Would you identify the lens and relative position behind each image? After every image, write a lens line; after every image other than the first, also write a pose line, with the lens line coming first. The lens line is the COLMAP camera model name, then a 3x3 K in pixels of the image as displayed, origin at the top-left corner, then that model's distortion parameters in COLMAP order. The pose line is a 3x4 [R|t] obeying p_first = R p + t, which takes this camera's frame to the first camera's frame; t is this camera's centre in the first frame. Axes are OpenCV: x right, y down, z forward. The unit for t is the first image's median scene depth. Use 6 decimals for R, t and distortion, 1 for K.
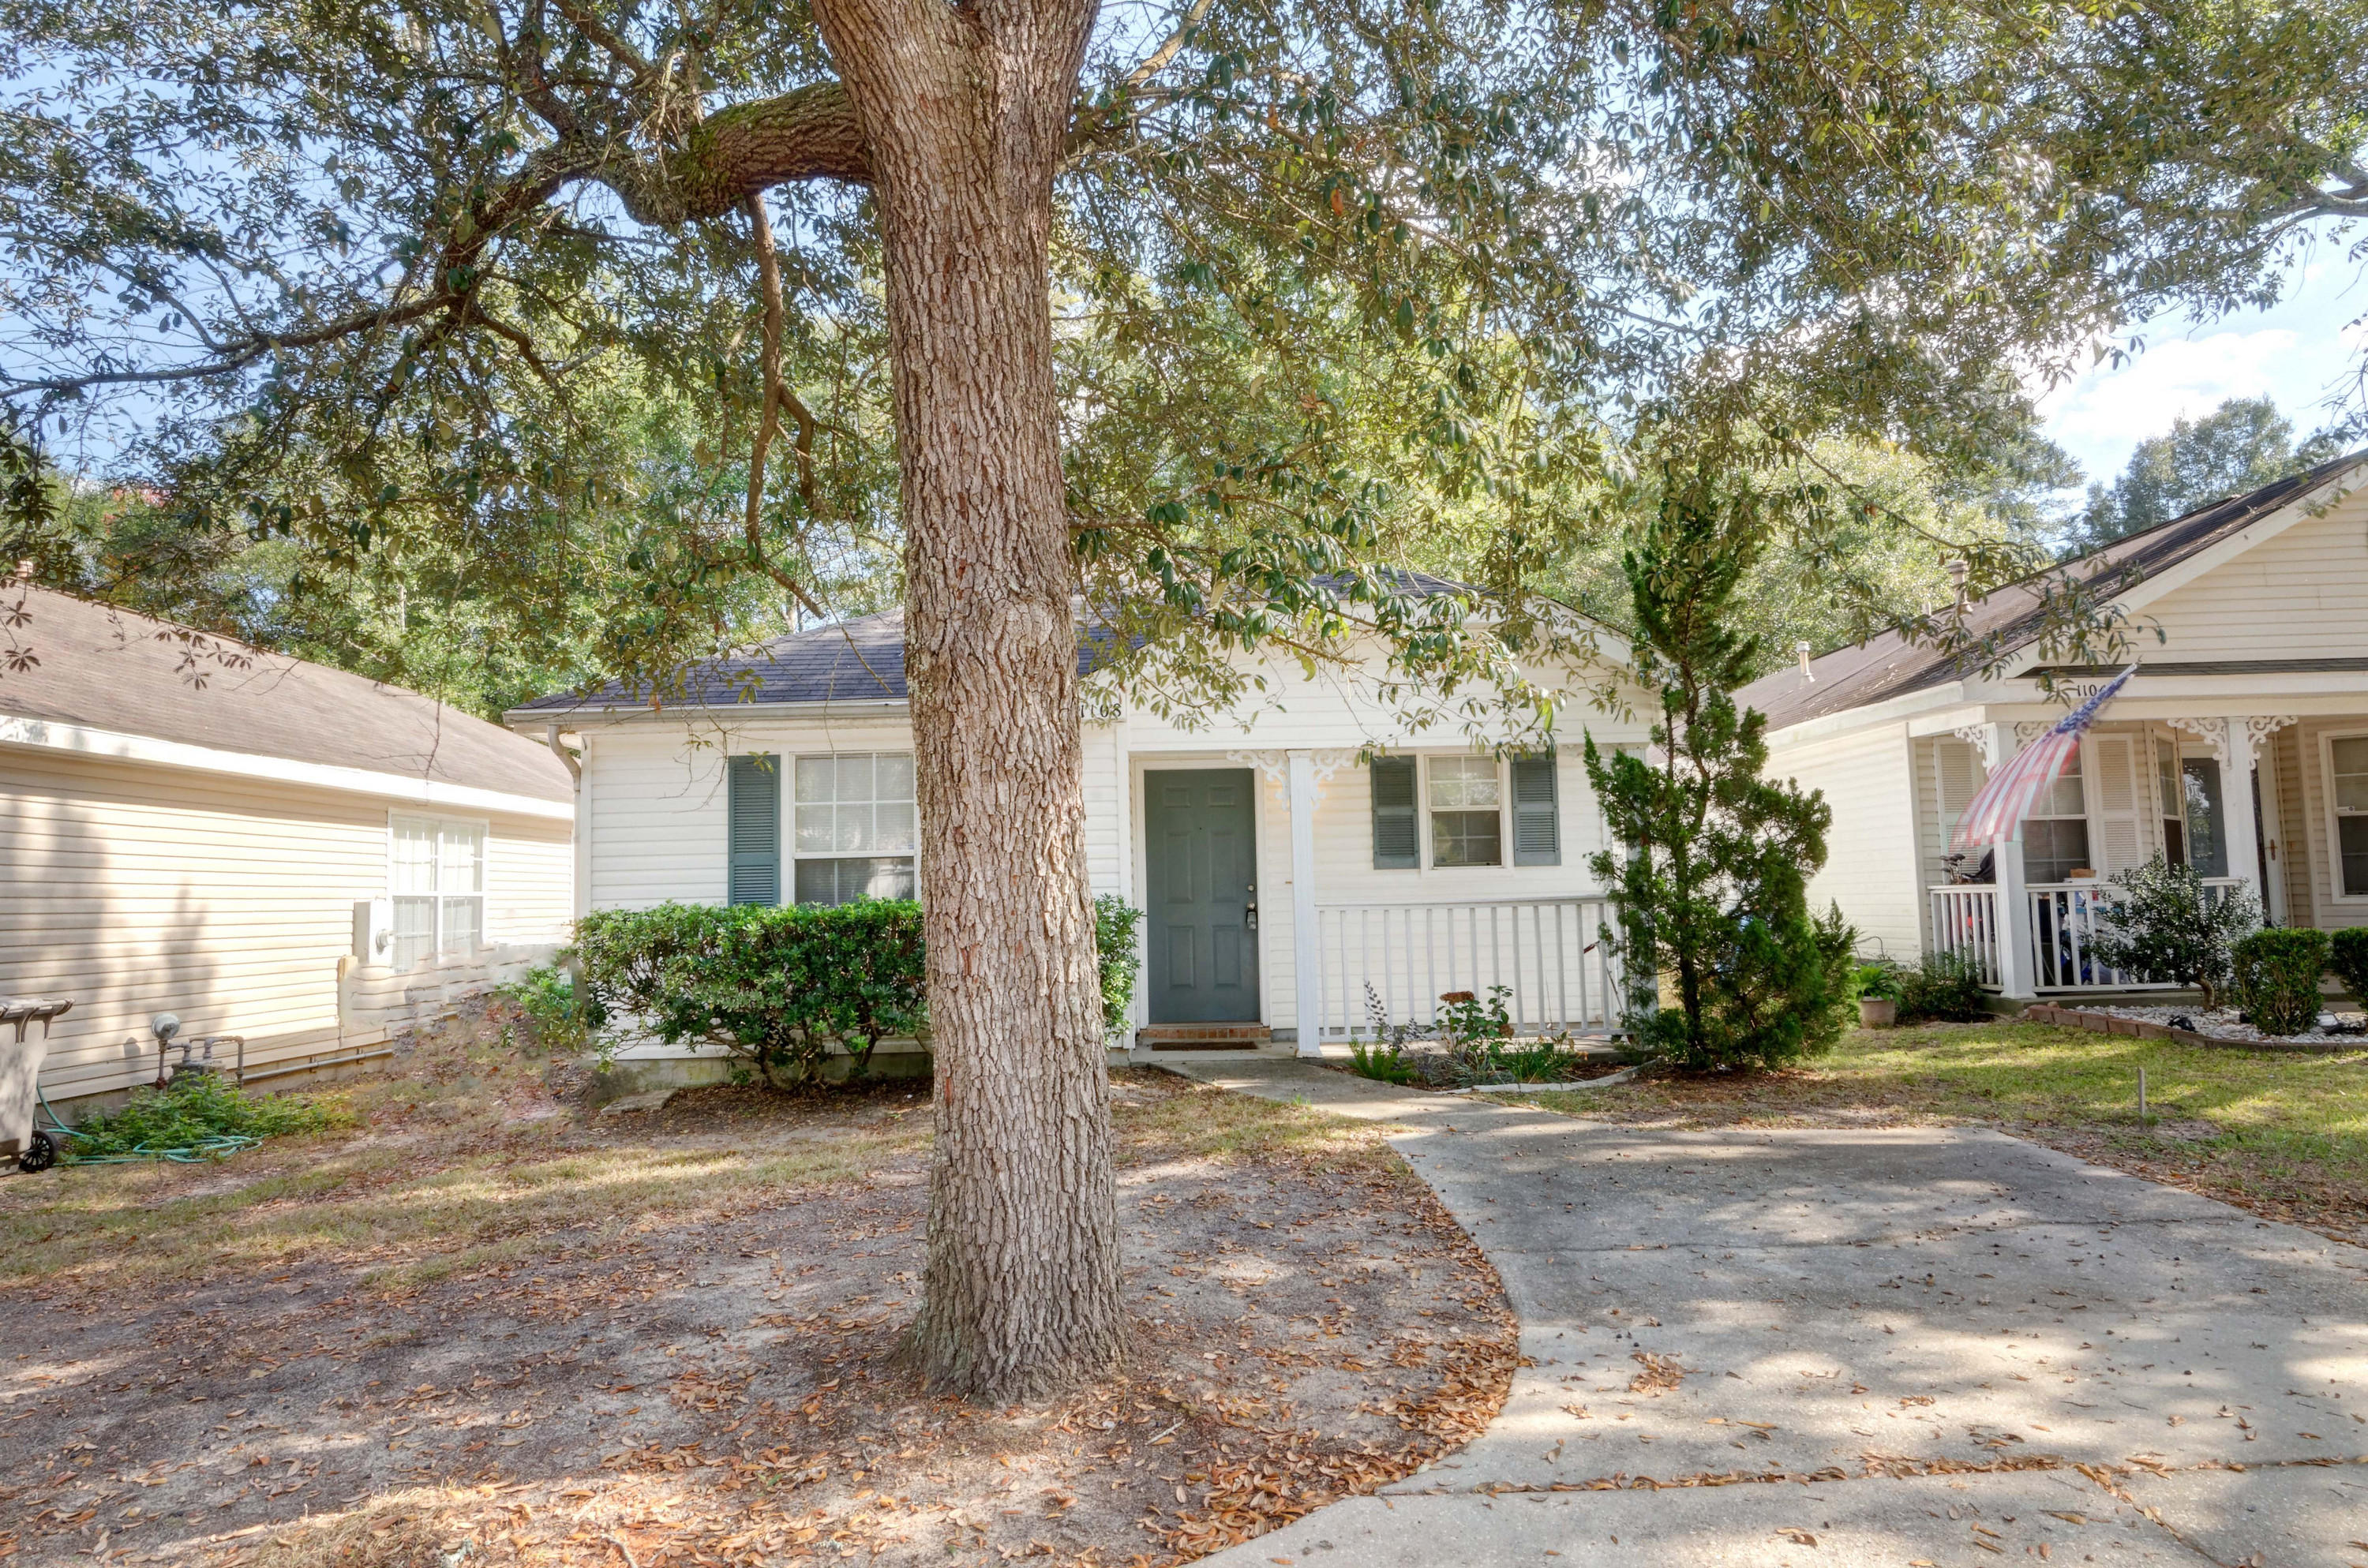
lens RADIAL K [[1430.9, 0, 1148.9], [0, 1430.9, 782.8], [0, 0, 1]] dist [-0.002067, 0.000123]
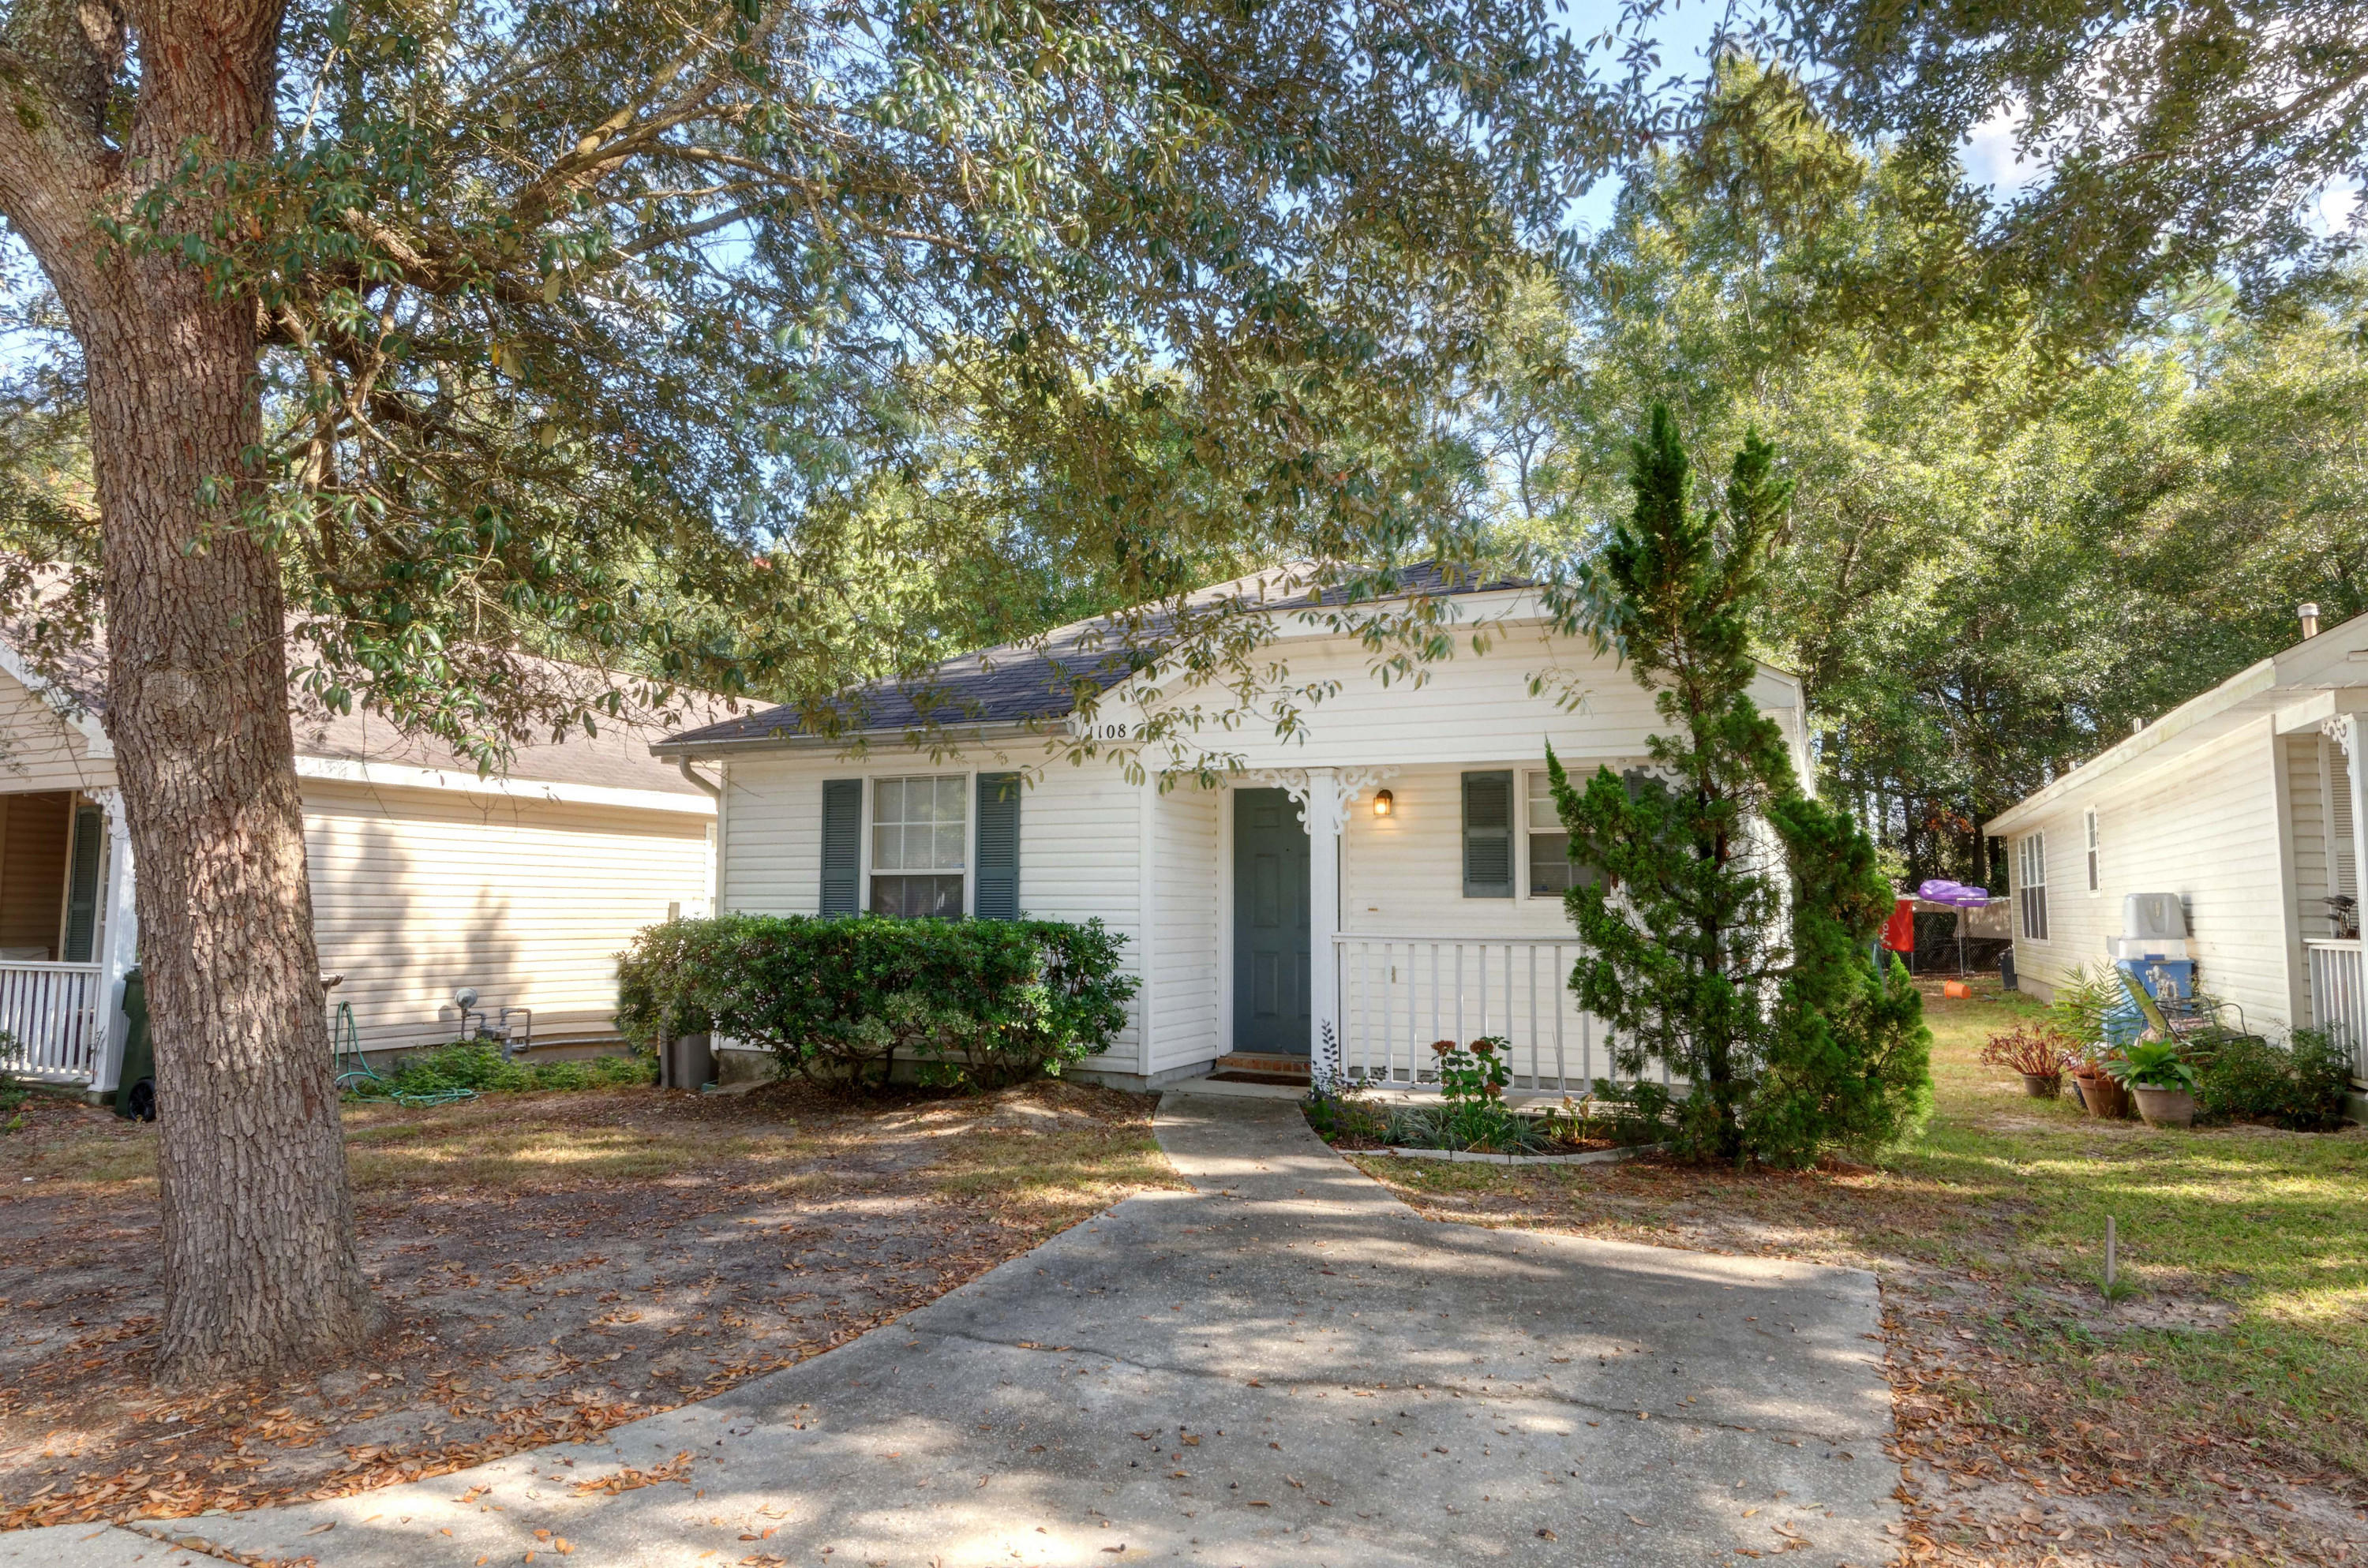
lens RADIAL K [[1430.9, 0, 1148.9], [0, 1430.9, 782.8], [0, 0, 1]] dist [-0.002067, 0.000123]
pose [[0.908162, -0.007902, -0.418545, 0.405353], [0.007027, 0.999969, -0.003632, -0.010908], [0.418560, 0.000357, 0.908189, 0.116209]]
